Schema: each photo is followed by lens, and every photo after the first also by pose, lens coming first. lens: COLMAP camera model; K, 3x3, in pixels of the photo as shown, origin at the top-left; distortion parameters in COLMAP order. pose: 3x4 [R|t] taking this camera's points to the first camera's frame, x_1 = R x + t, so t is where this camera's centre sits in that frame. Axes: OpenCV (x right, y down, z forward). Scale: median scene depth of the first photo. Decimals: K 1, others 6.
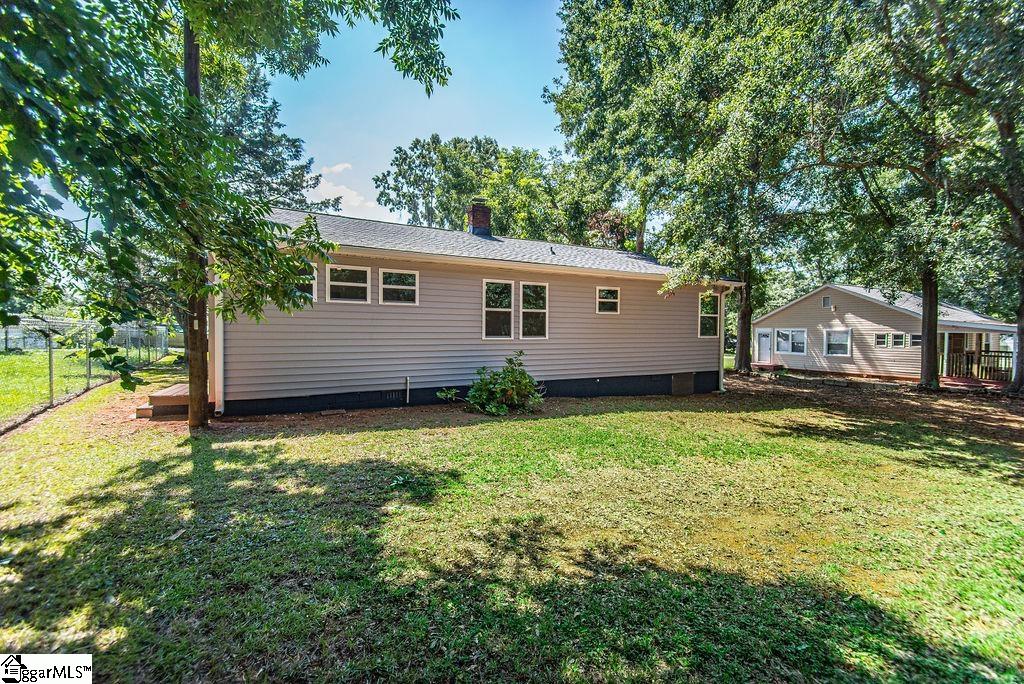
lens RADIAL K [[405.4, 0, 507.8], [0, 405.4, 341.9], [0, 0, 1]] dist [0.018291, -0.004926]
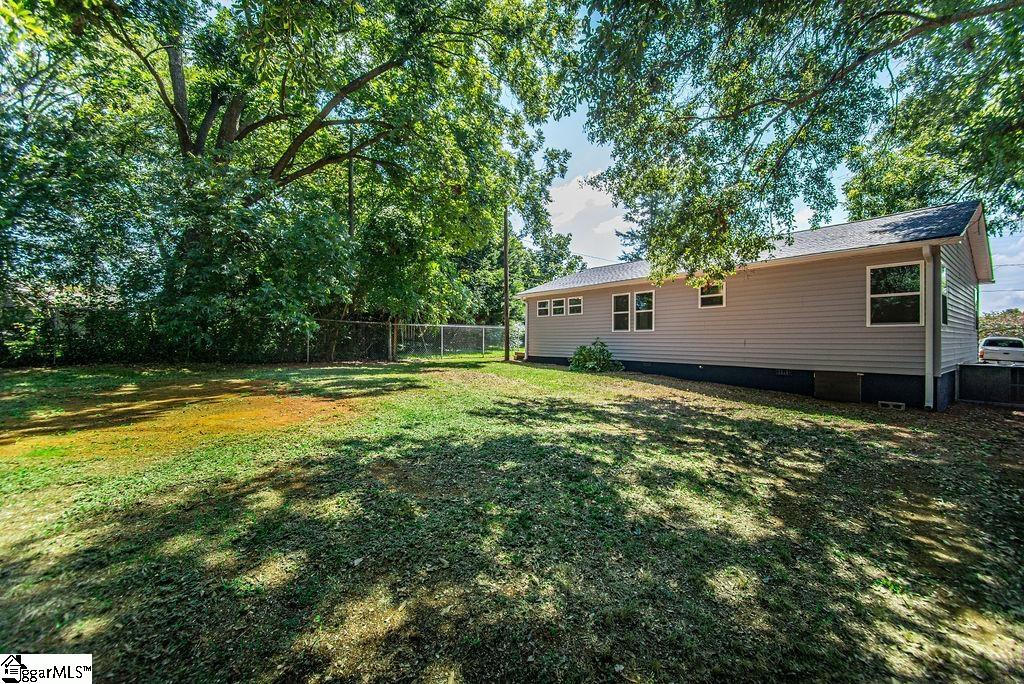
lens RADIAL K [[405.4, 0, 515.7], [0, 405.4, 342.0], [0, 0, 1]] dist [0.018291, -0.004926]
pose [[0.202991, 0.003545, -0.979174, 1.396671], [-0.022800, 0.999739, -0.001108, 0.043119], [0.978915, 0.022550, 0.203019, 0.286783]]
